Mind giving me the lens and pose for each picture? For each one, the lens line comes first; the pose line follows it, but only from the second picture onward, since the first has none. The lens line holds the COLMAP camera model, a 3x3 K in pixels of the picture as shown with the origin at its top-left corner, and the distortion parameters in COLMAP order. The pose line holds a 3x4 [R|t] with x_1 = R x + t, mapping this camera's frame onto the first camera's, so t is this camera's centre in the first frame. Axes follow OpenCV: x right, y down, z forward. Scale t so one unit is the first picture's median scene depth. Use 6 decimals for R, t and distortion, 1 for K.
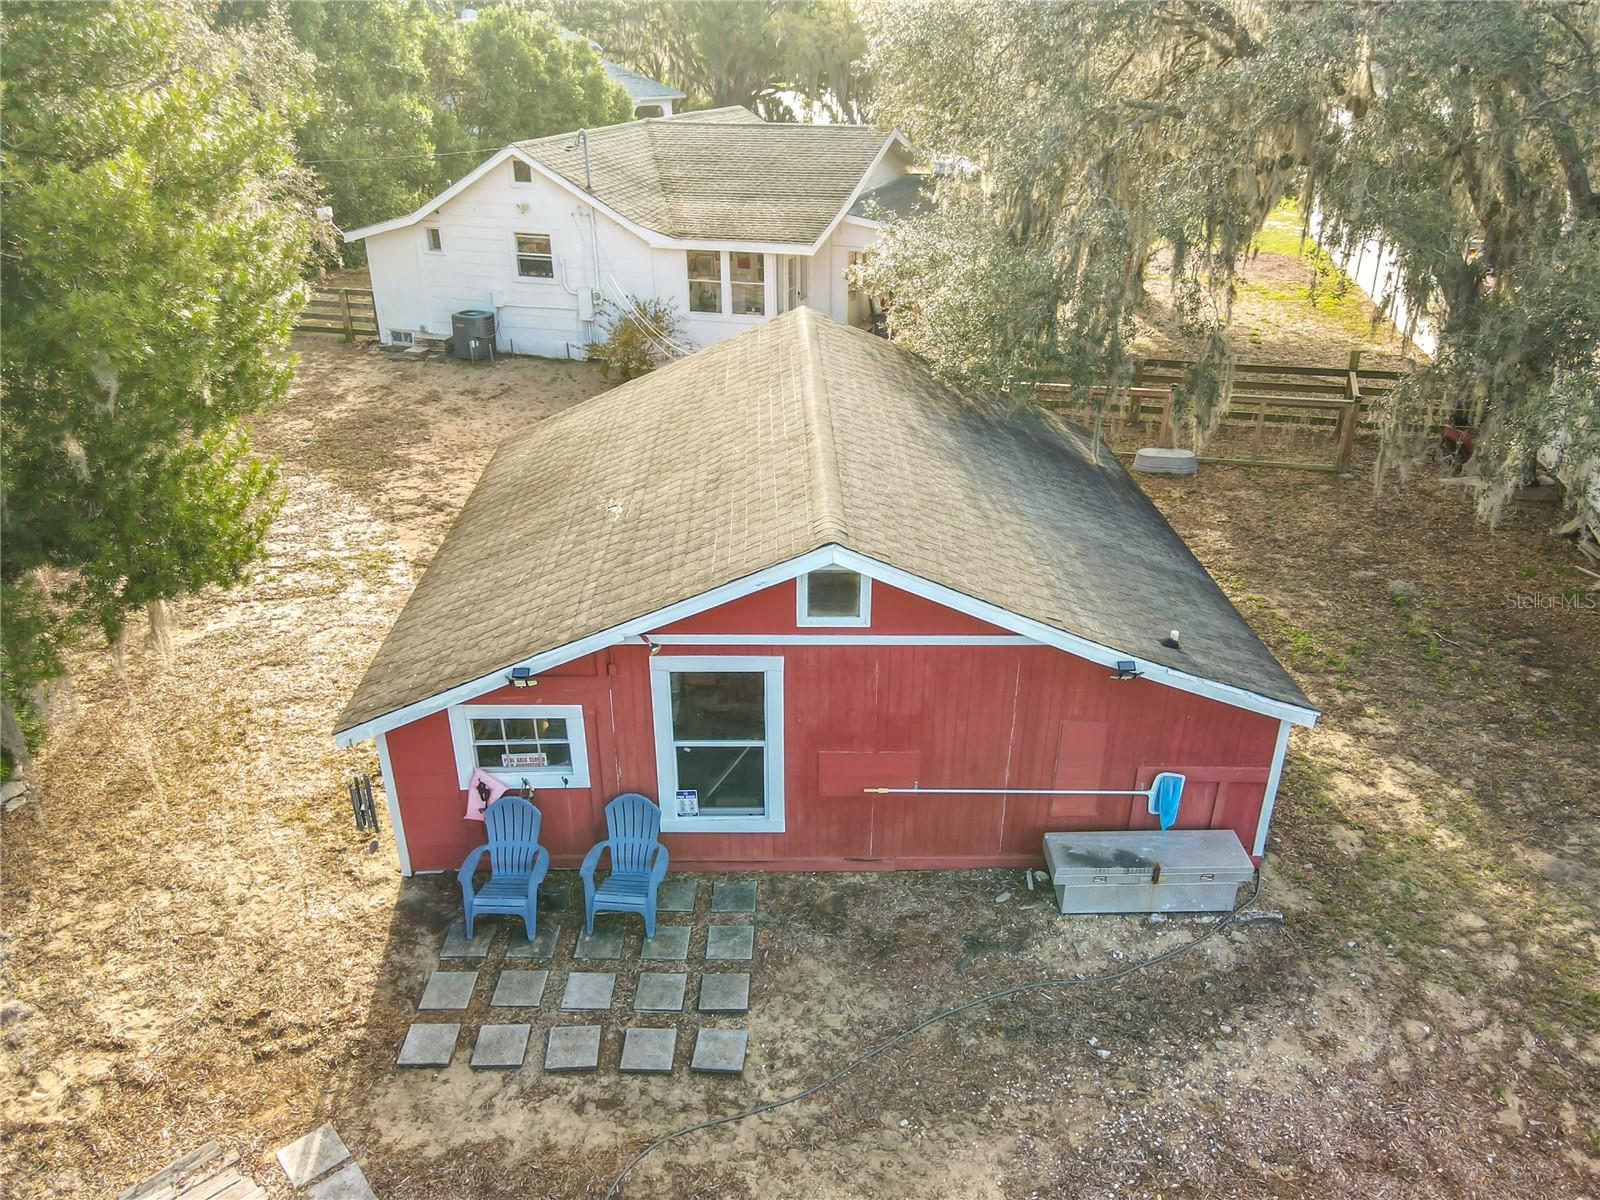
lens RADIAL K [[1164.3, 0, 800.0], [0, 1164.3, 600.0], [0, 0, 1]] dist [0.015587, 0.004288]
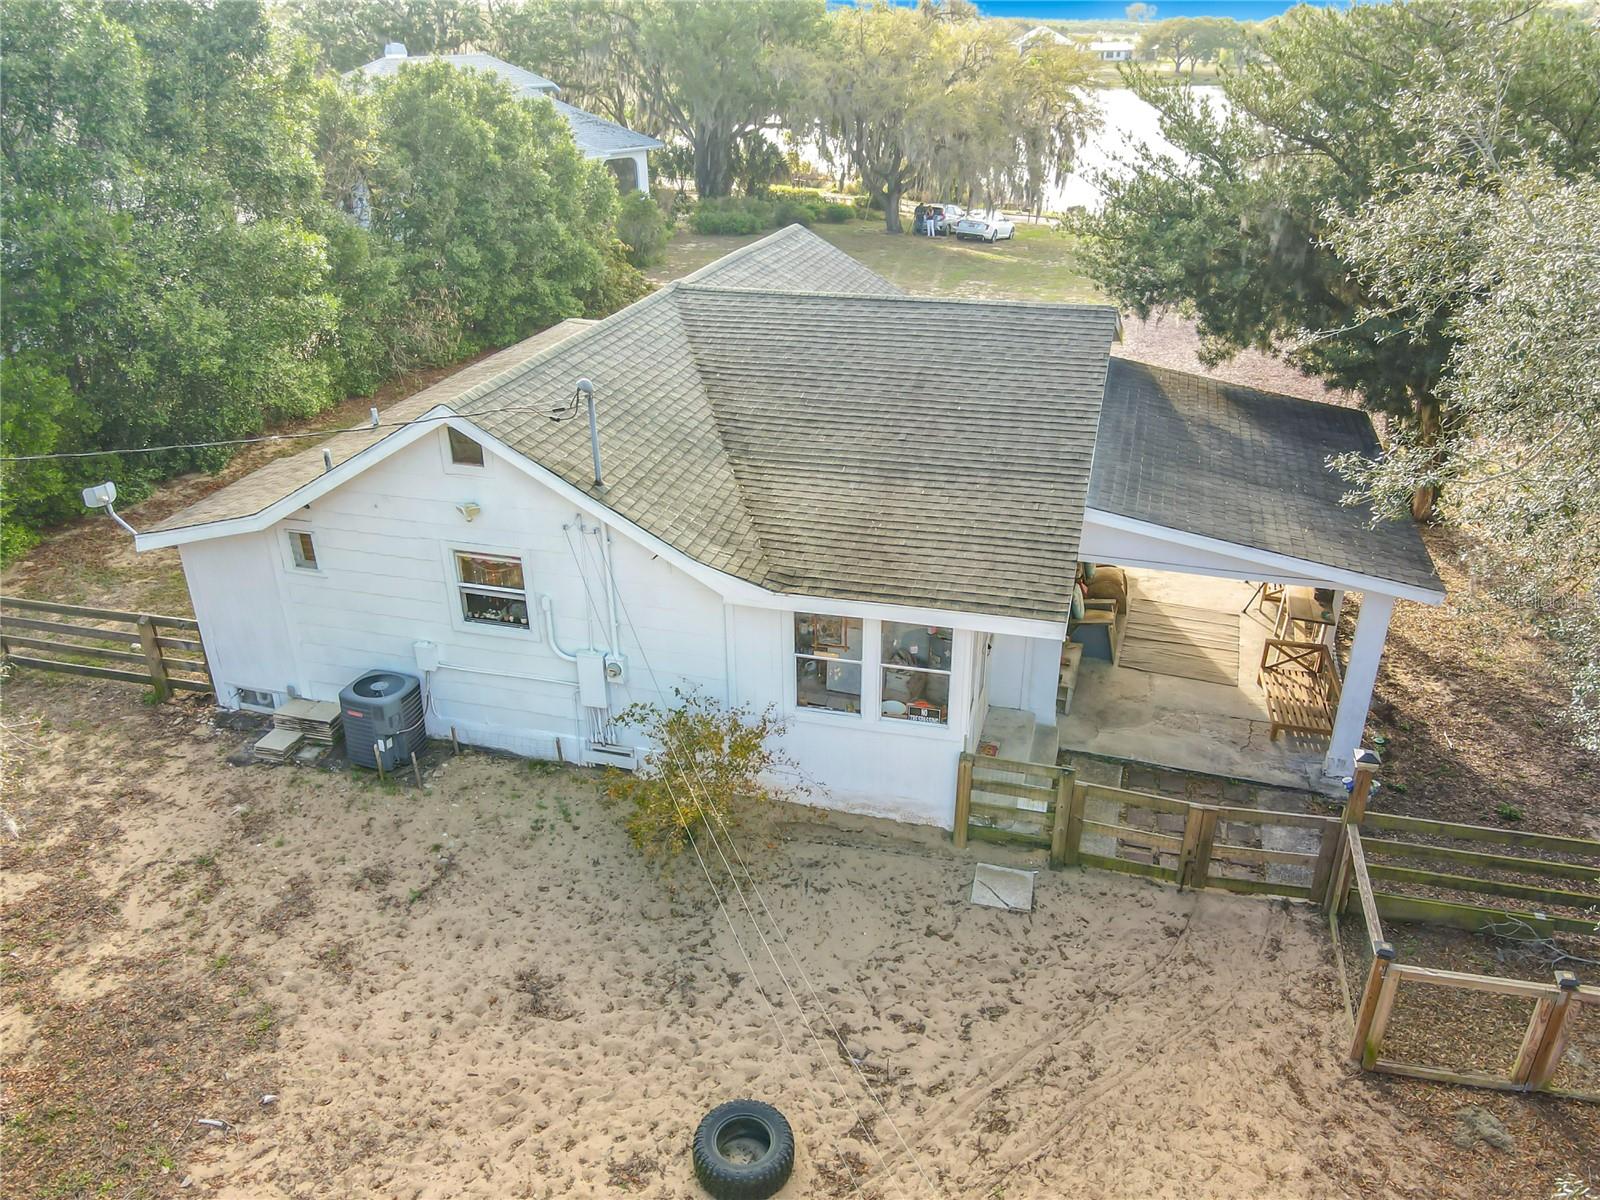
lens RADIAL K [[1171.1, 0, 810.3], [0, 1171.1, 597.8], [0, 0, 1]] dist [-0.000555, 0.003624]
pose [[0.998676, -0.027429, 0.043523, -0.099901], [0.027697, 0.999601, -0.005574, -0.265593], [-0.043353, 0.006772, 0.999037, 0.432388]]
